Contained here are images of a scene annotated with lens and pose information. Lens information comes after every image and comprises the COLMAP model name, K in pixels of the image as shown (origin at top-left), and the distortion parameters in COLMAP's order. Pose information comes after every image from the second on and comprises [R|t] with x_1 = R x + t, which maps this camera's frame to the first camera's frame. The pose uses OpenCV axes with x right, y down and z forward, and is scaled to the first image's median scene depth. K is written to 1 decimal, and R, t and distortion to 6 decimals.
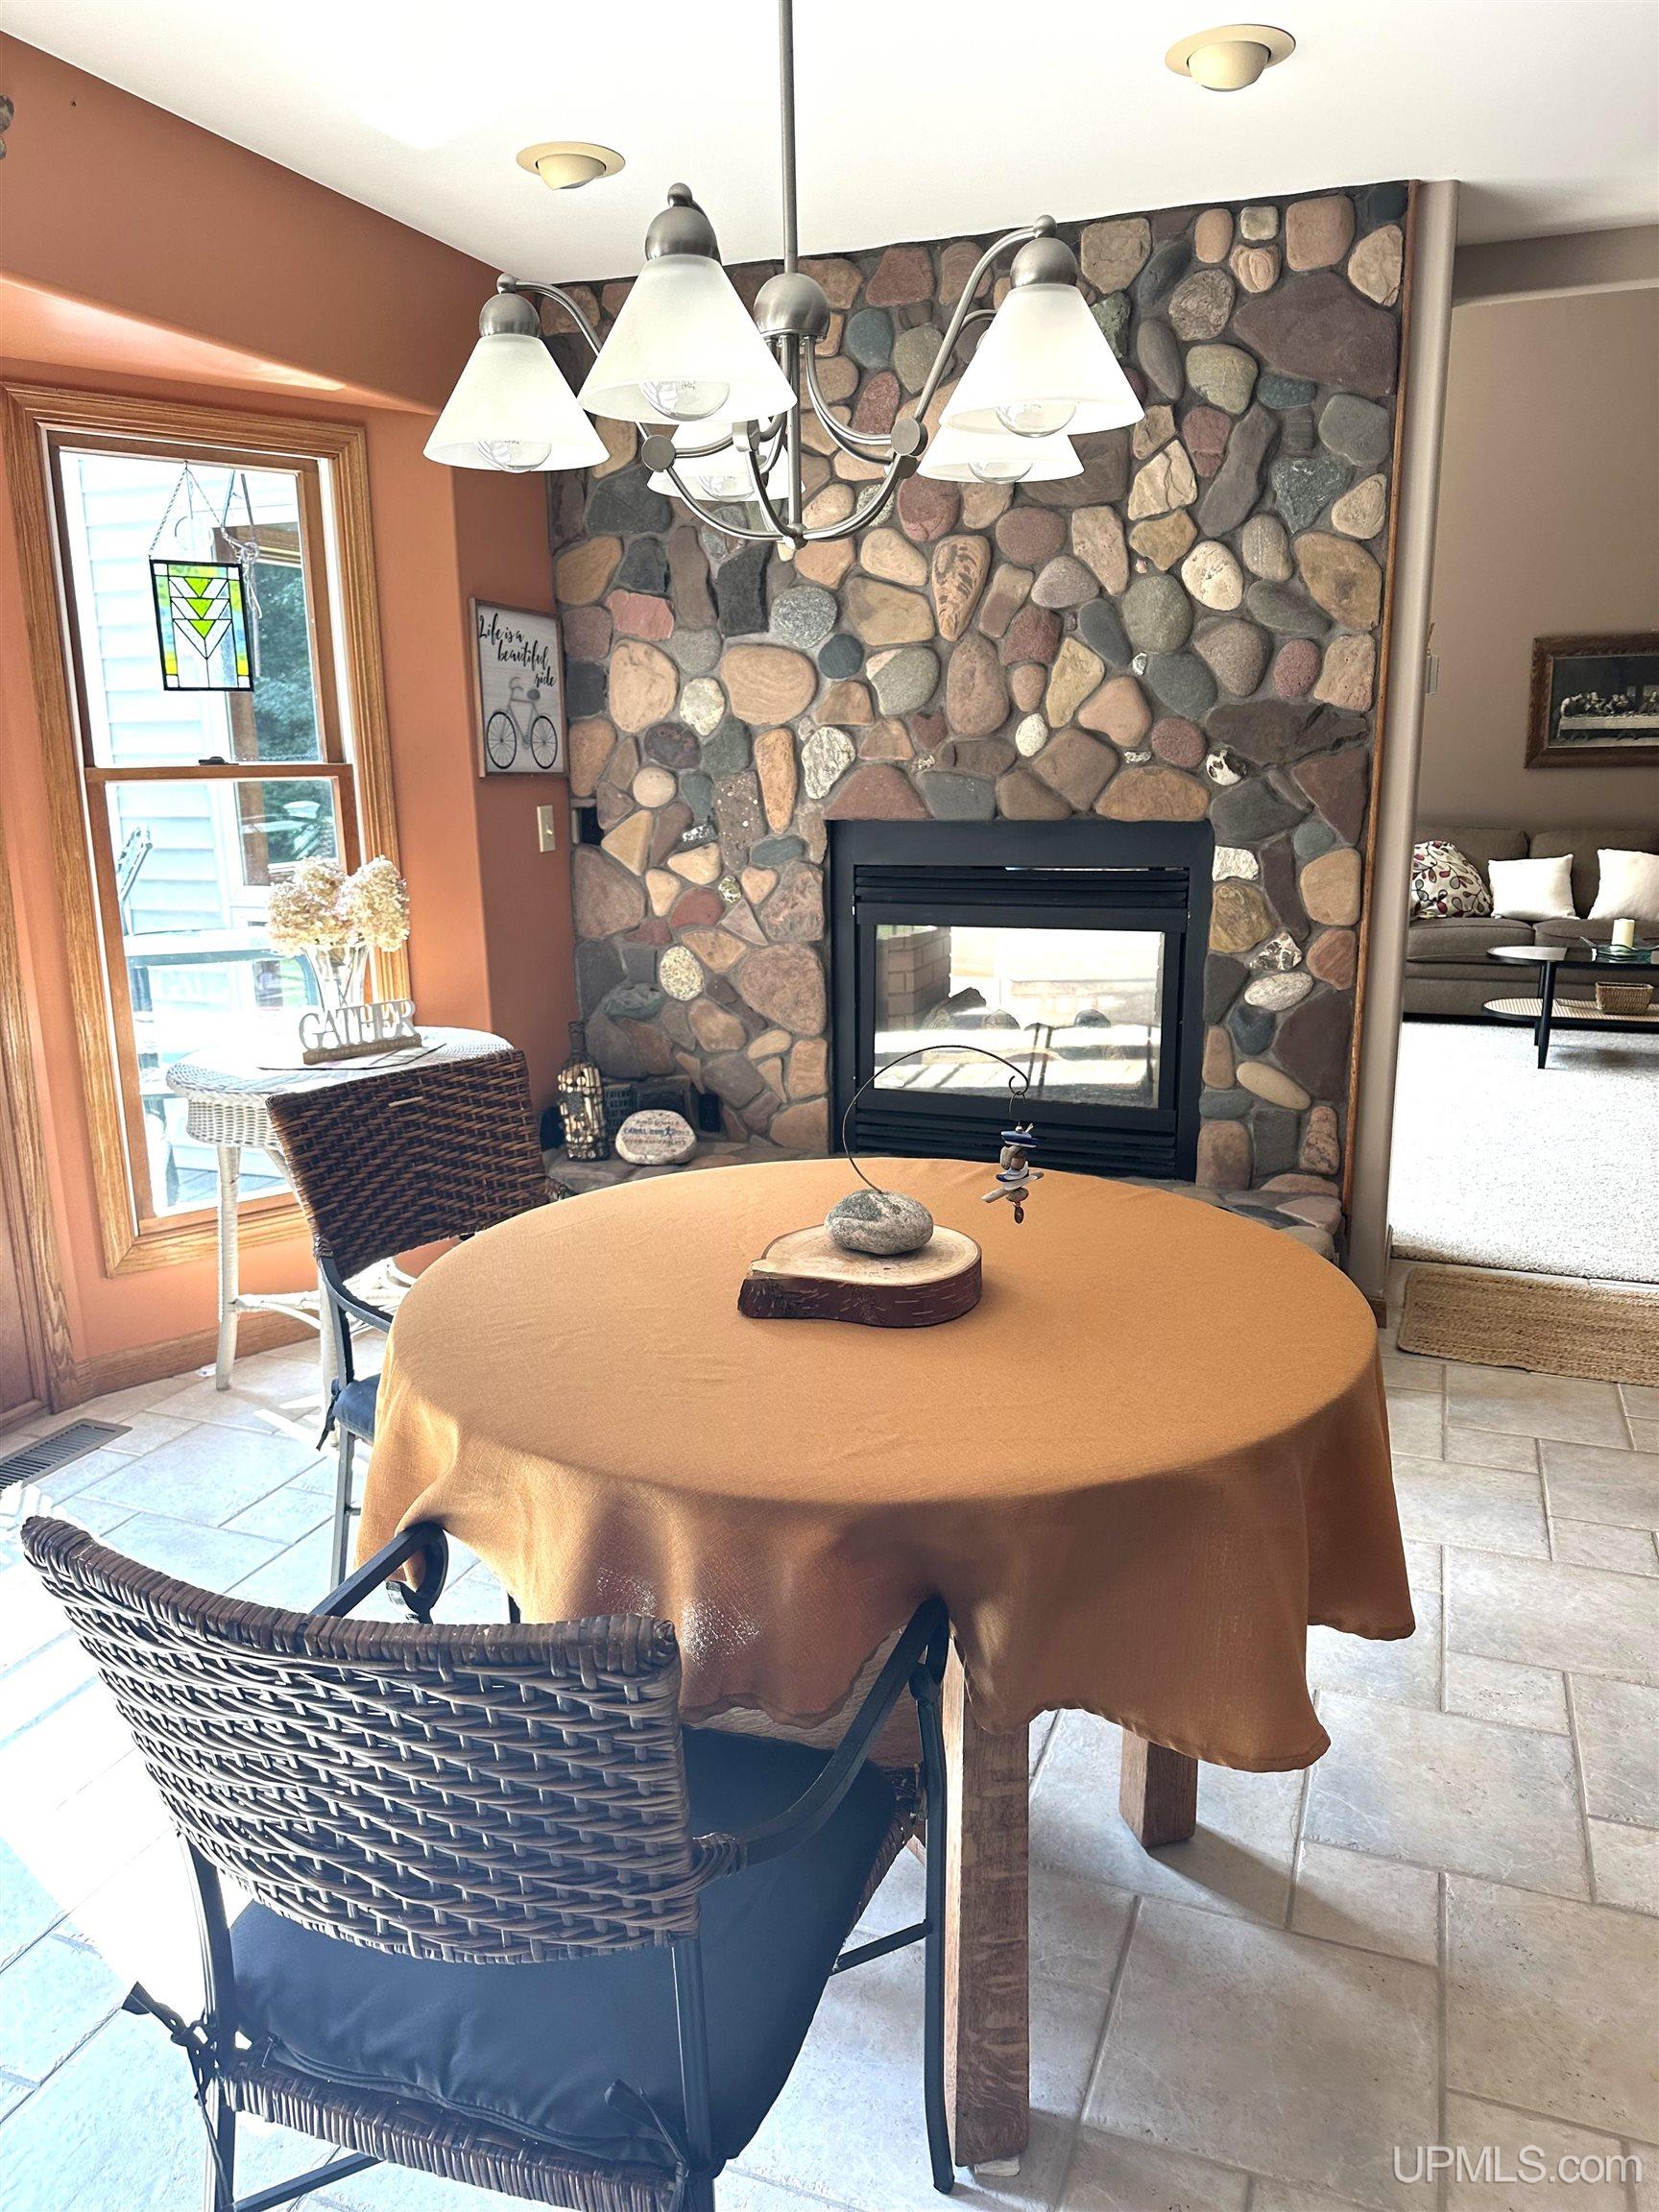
lens RADIAL K [[1548.4, 0, 838.2], [0, 1548.4, 1106.5], [0, 0, 1]] dist [0.028040, -0.024357]
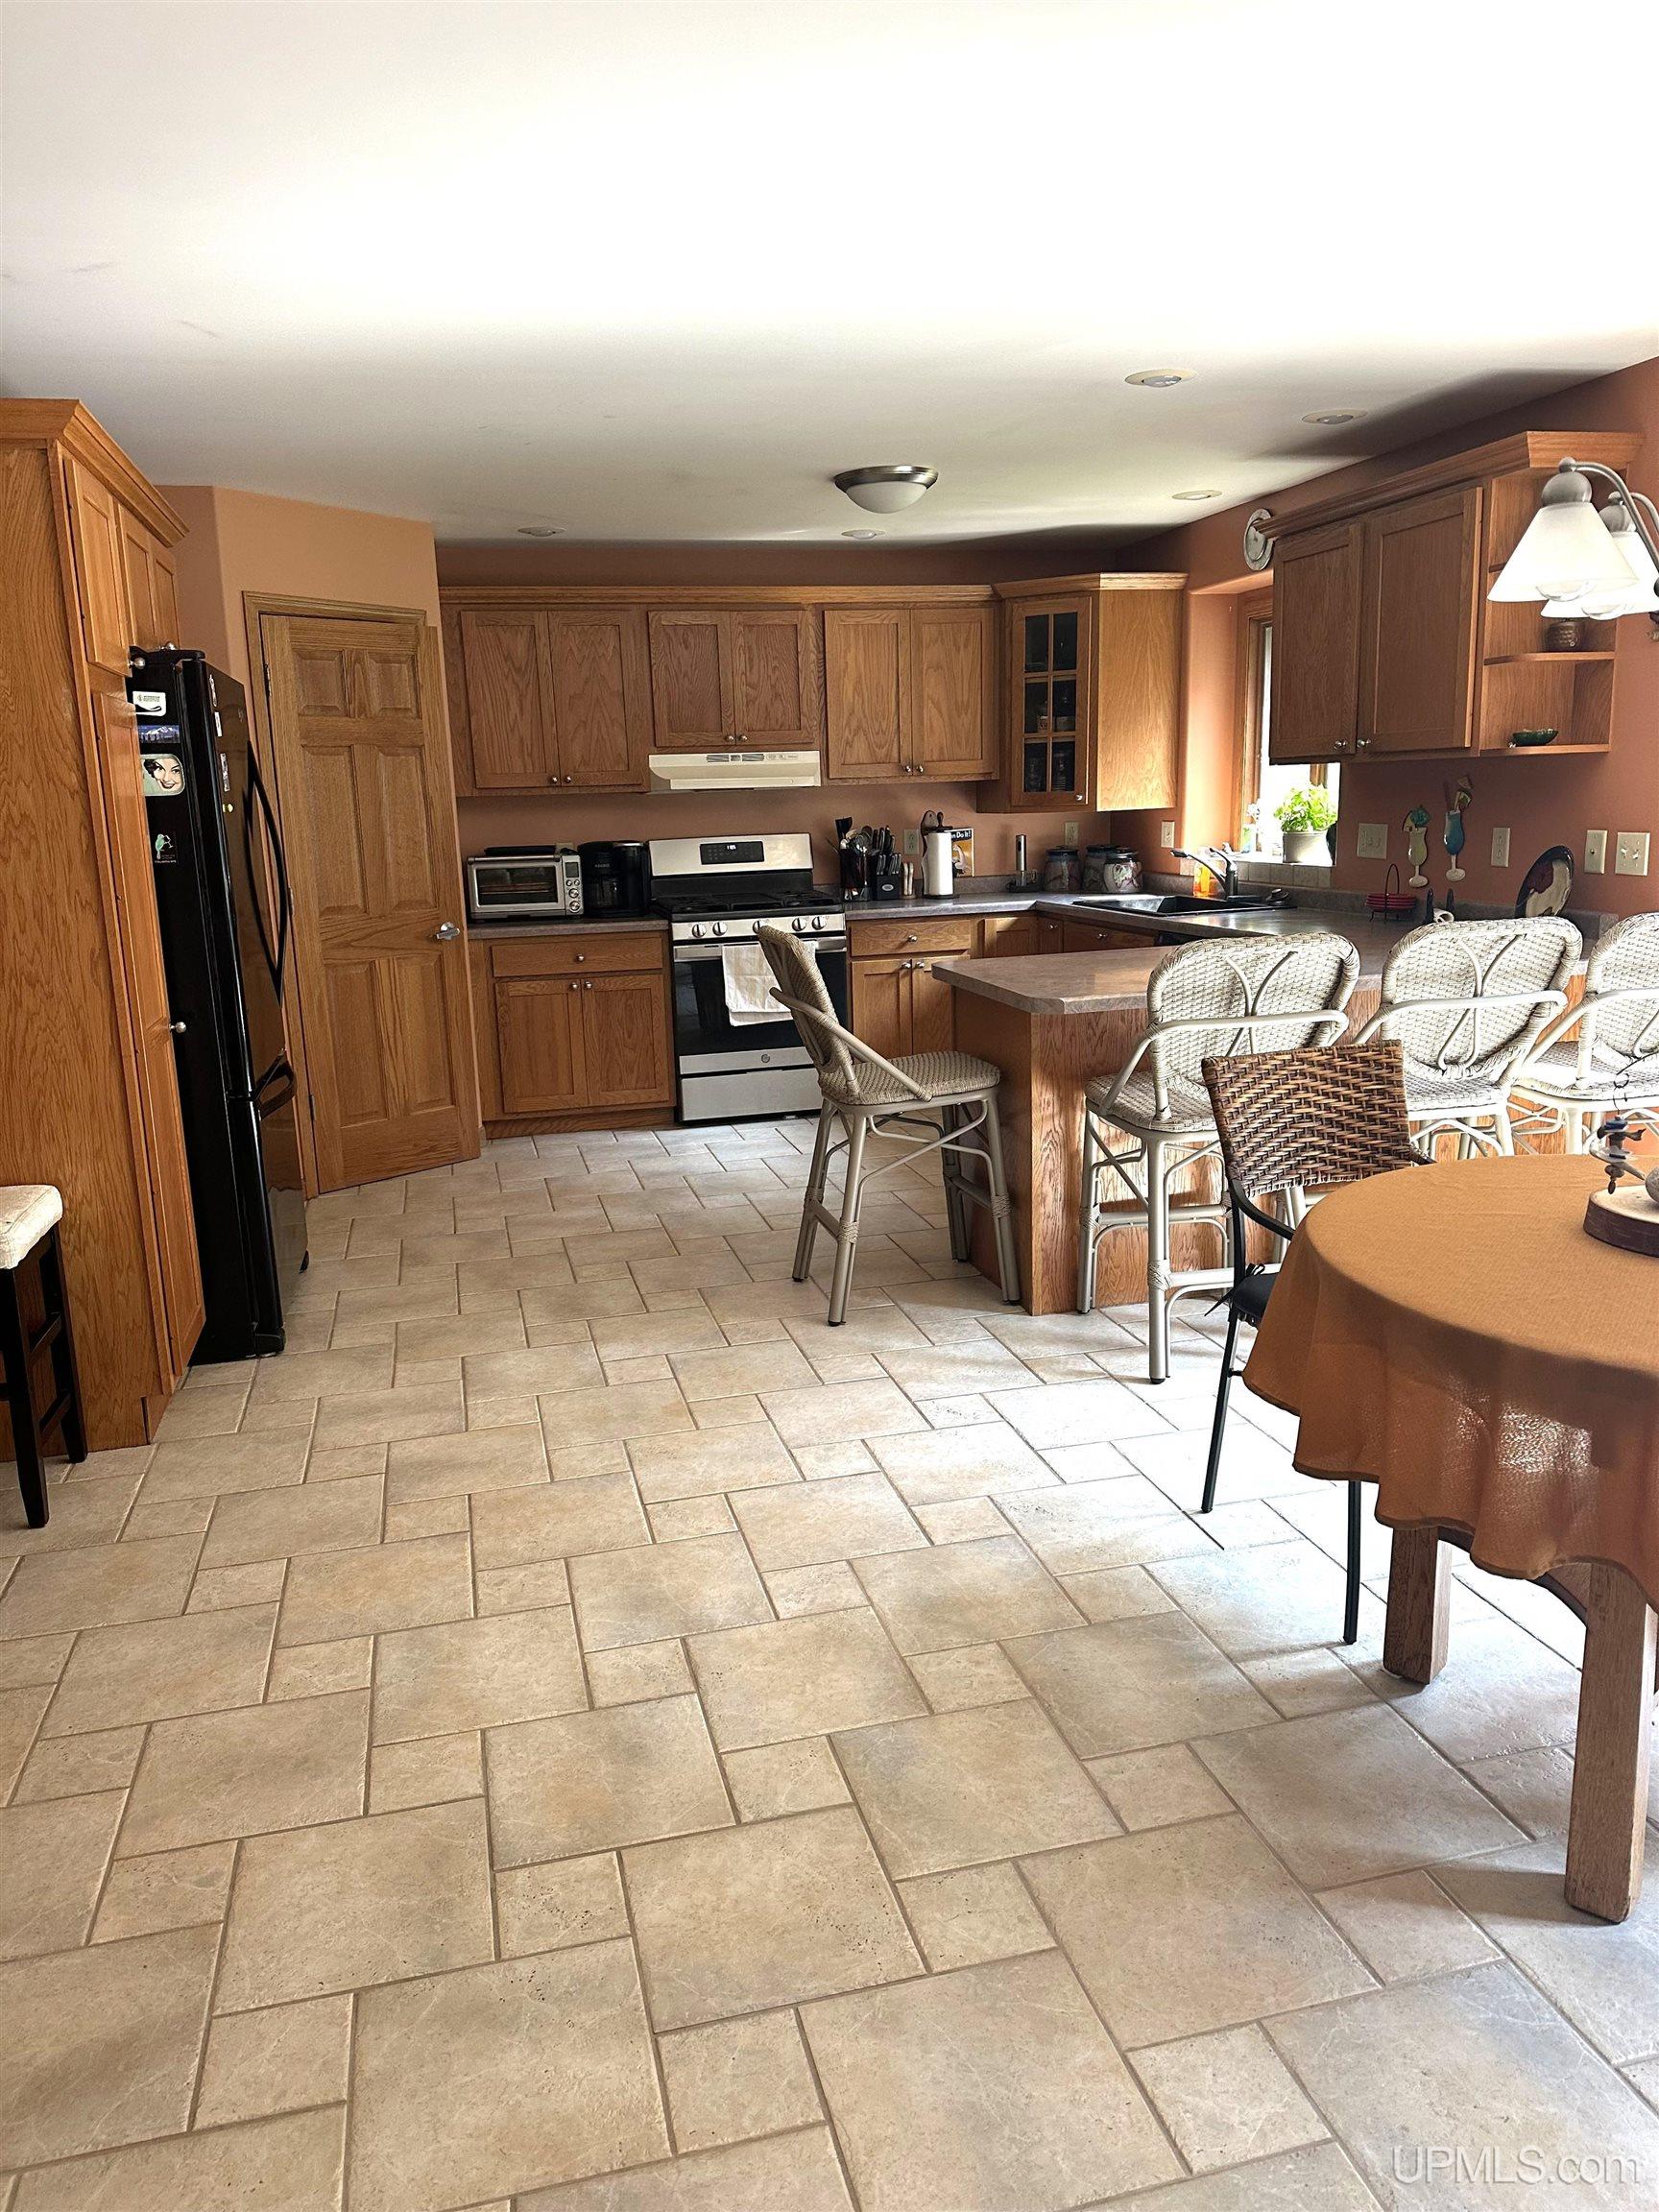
lens RADIAL K [[1548.4, 0, 824.3], [0, 1548.4, 1103.2], [0, 0, 1]] dist [0.028040, -0.024357]
pose [[-0.814103, 0.163383, -0.557263, 1.147856], [-0.075912, 0.921432, 0.381052, -0.365430], [0.575737, 0.352518, -0.737738, 1.355252]]
